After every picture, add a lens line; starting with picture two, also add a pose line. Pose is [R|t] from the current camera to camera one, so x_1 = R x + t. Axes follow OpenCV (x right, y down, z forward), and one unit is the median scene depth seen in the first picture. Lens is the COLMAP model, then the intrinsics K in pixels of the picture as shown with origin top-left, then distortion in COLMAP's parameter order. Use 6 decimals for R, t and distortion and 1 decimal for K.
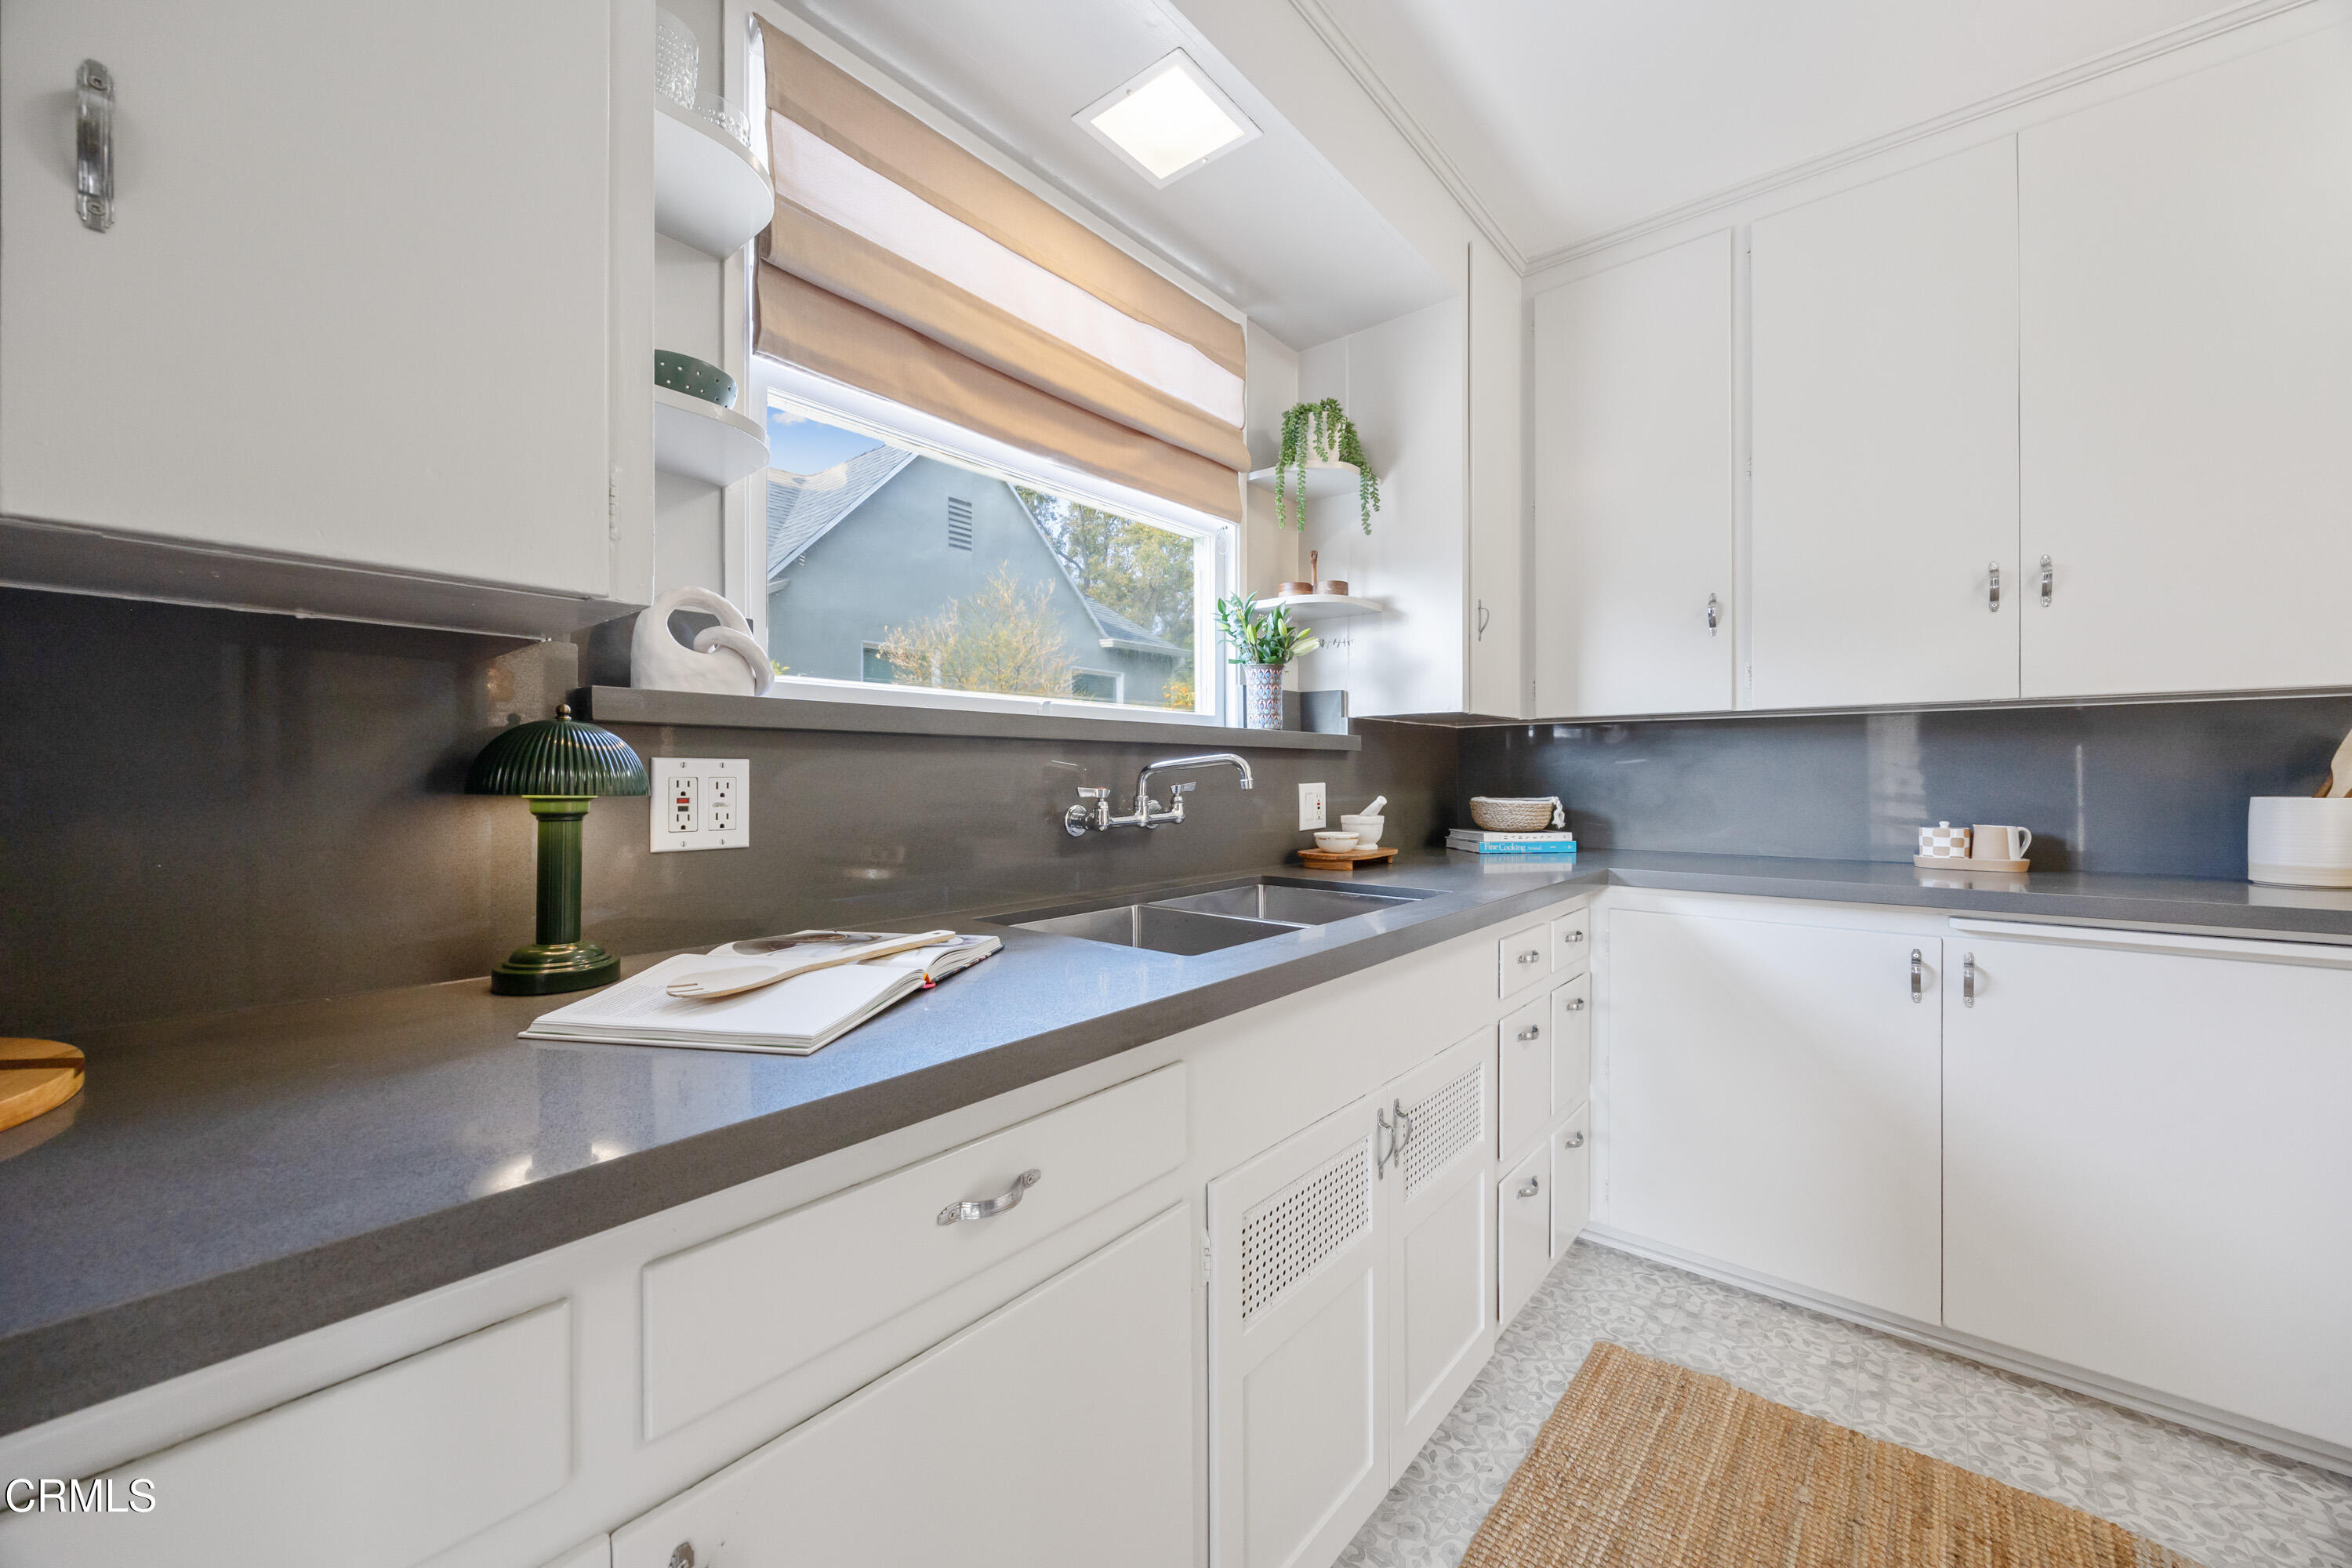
lens RADIAL K [[903.6, 0, 1173.6], [0, 903.6, 777.2], [0, 0, 1]] dist [-0.003152, 0.000247]
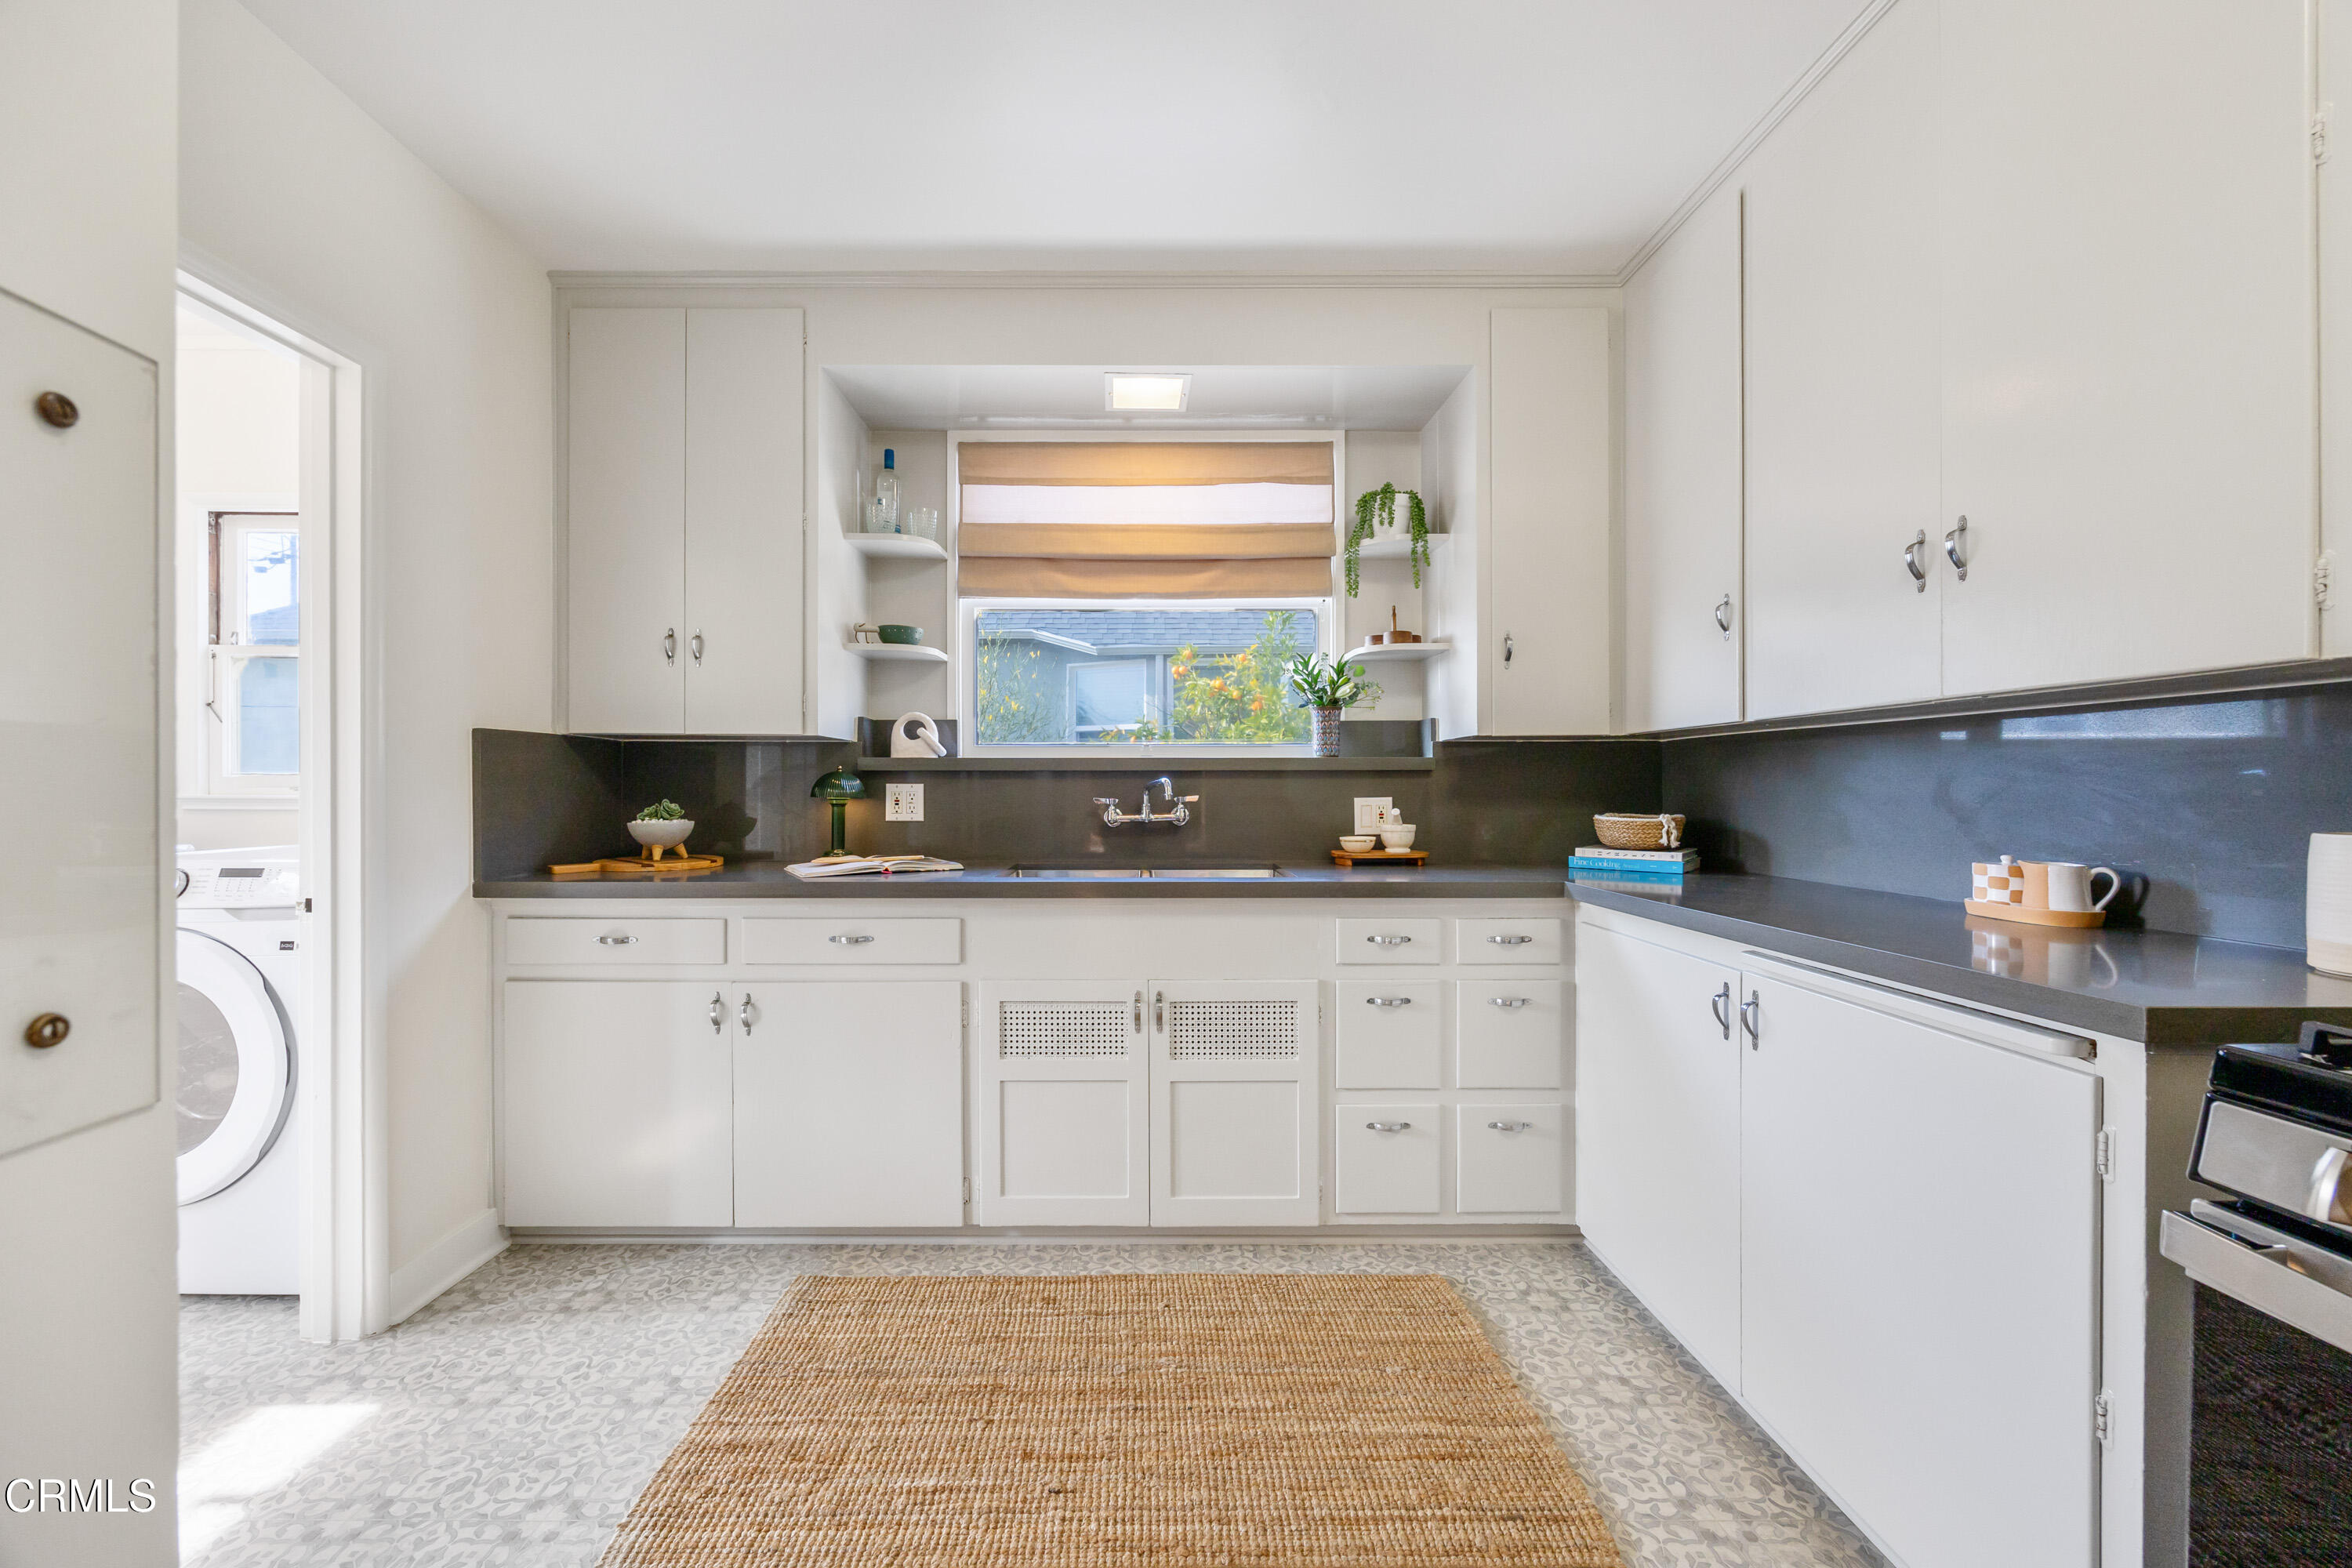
lens RADIAL K [[903.6, 0, 1160.2], [0, 903.6, 798.8], [0, 0, 1]] dist [-0.003152, 0.000247]
pose [[0.659315, 0.010444, -0.751794, 1.079005], [-0.004460, 0.999940, 0.009980, -0.003473], [0.751853, -0.003227, 0.659322, -0.044941]]
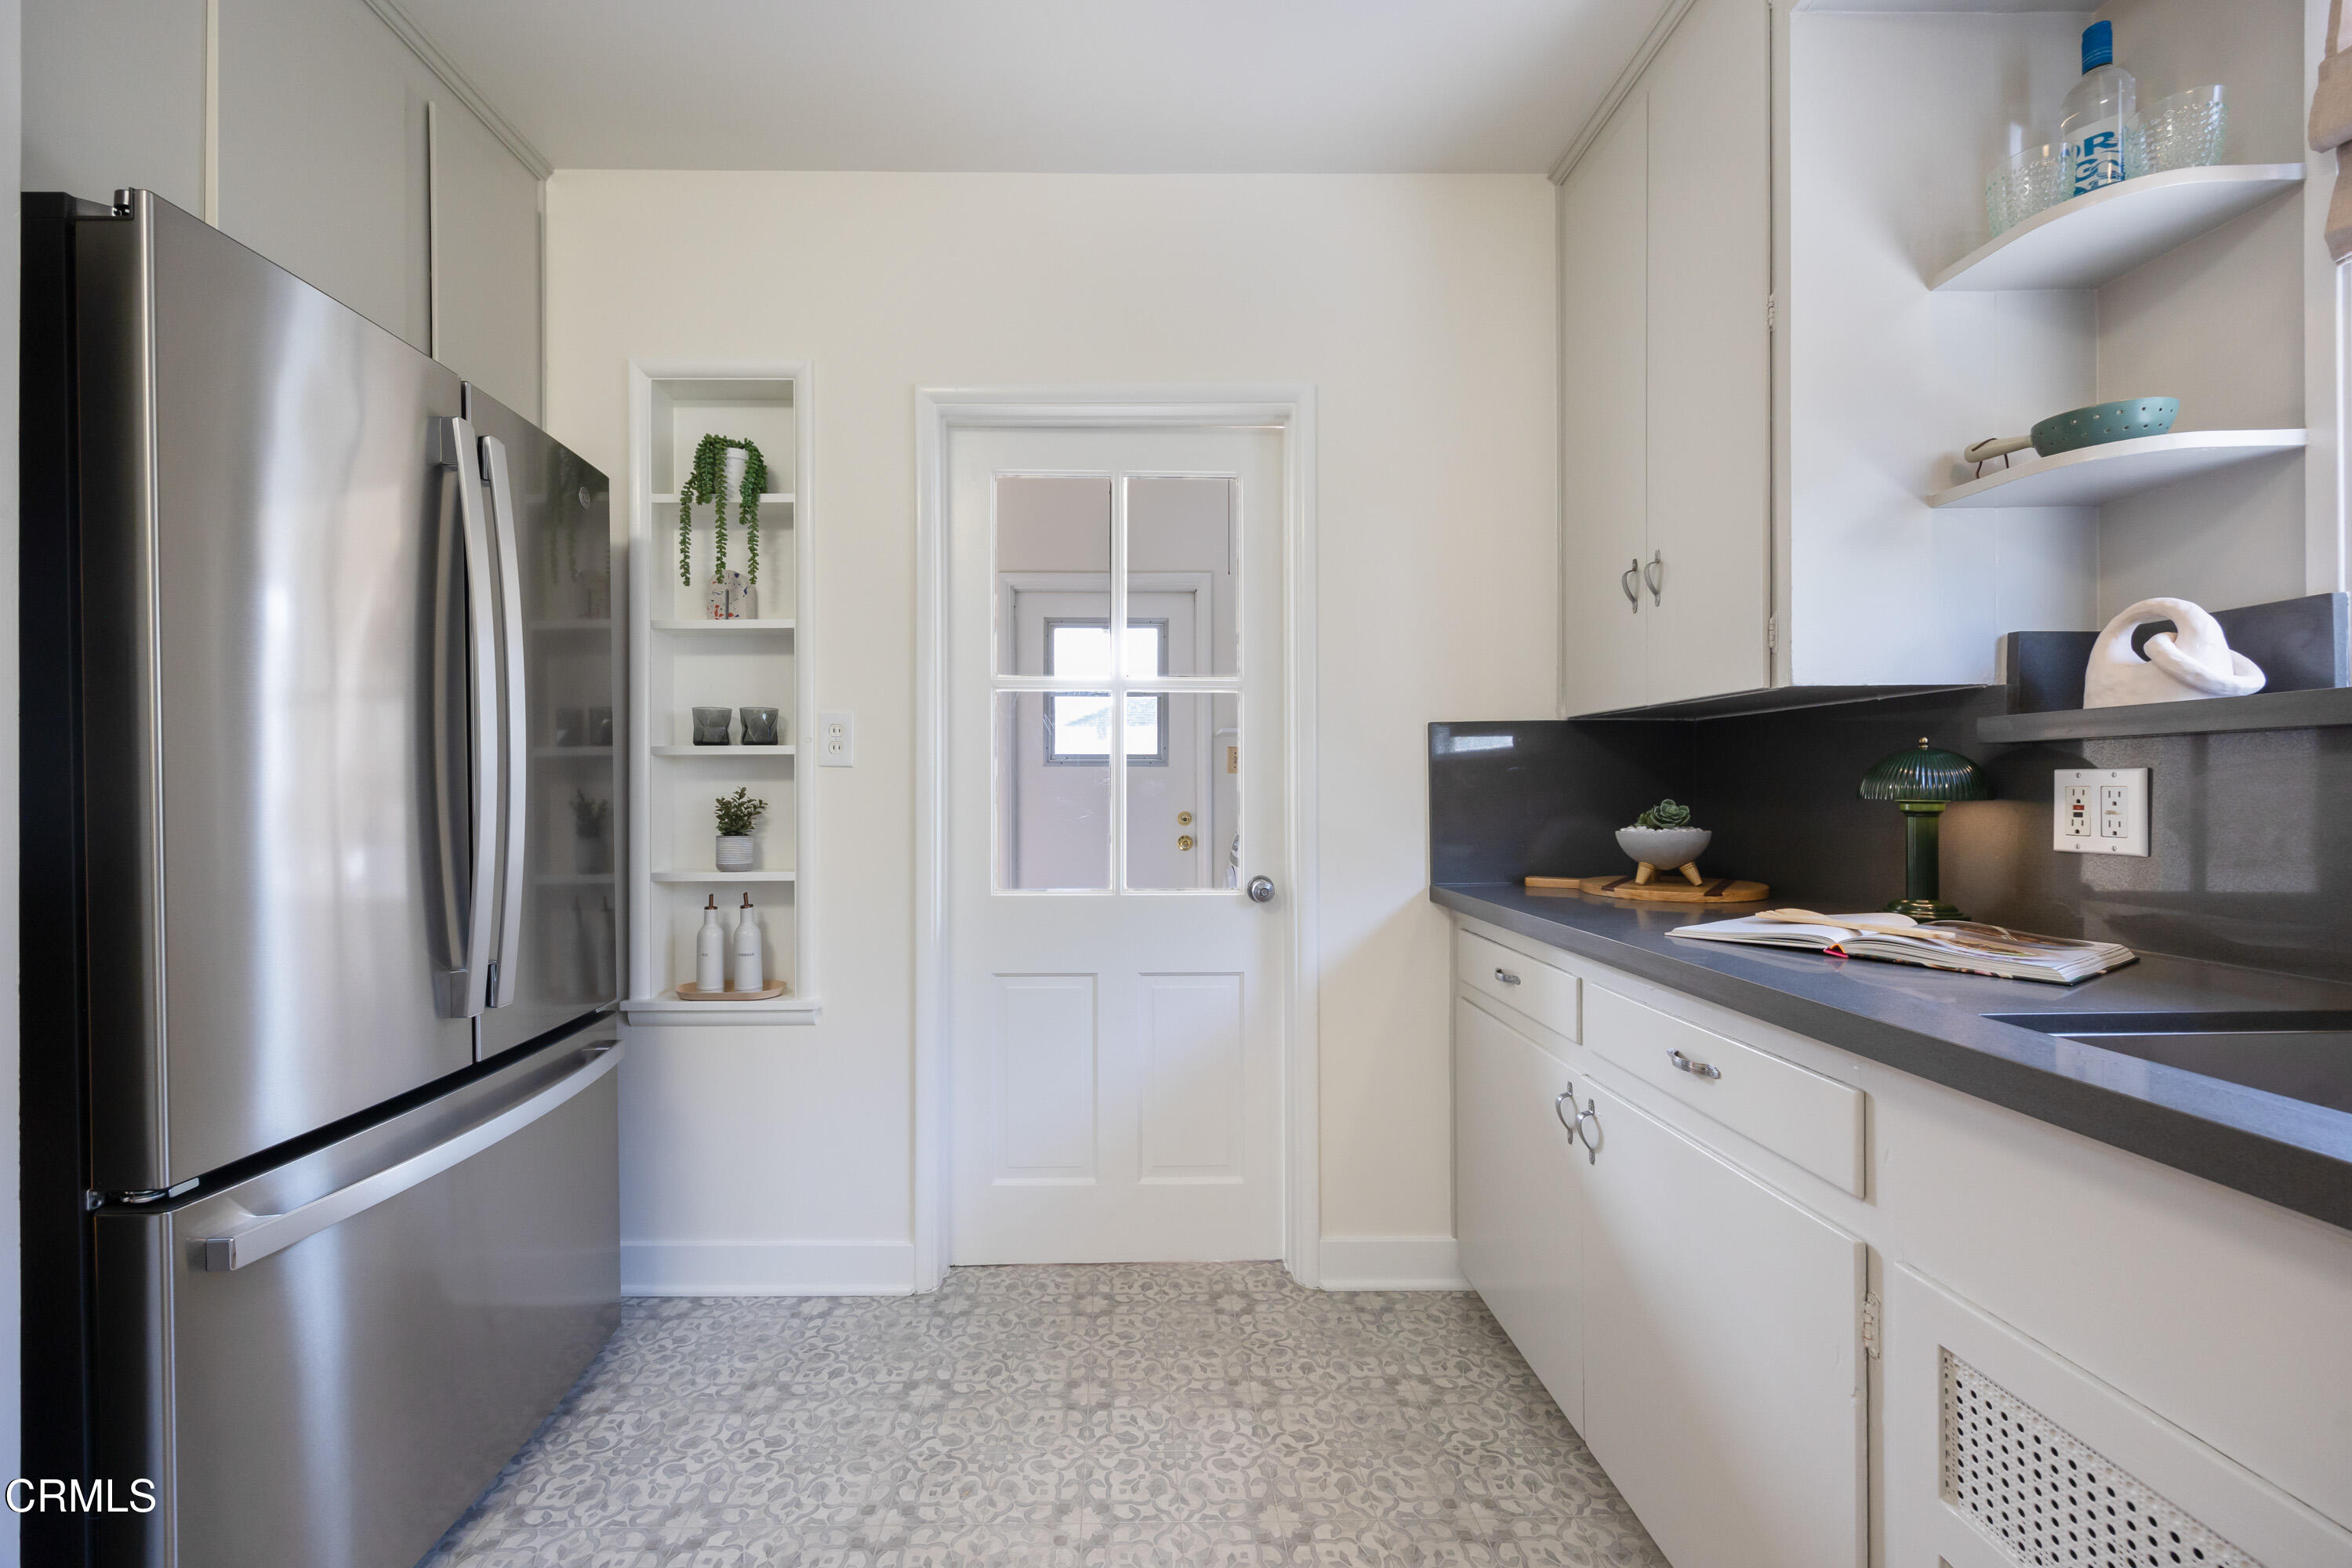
lens RADIAL K [[928.1, 0, 1151.6], [0, 928.1, 795.6], [0, 0, 1]] dist [-0.001660, -0.000161]
pose [[-0.754011, 0.008255, -0.656810, 0.623446], [0.002974, 0.999954, 0.009154, -0.000280], [0.656856, 0.004949, -0.754000, 0.694357]]
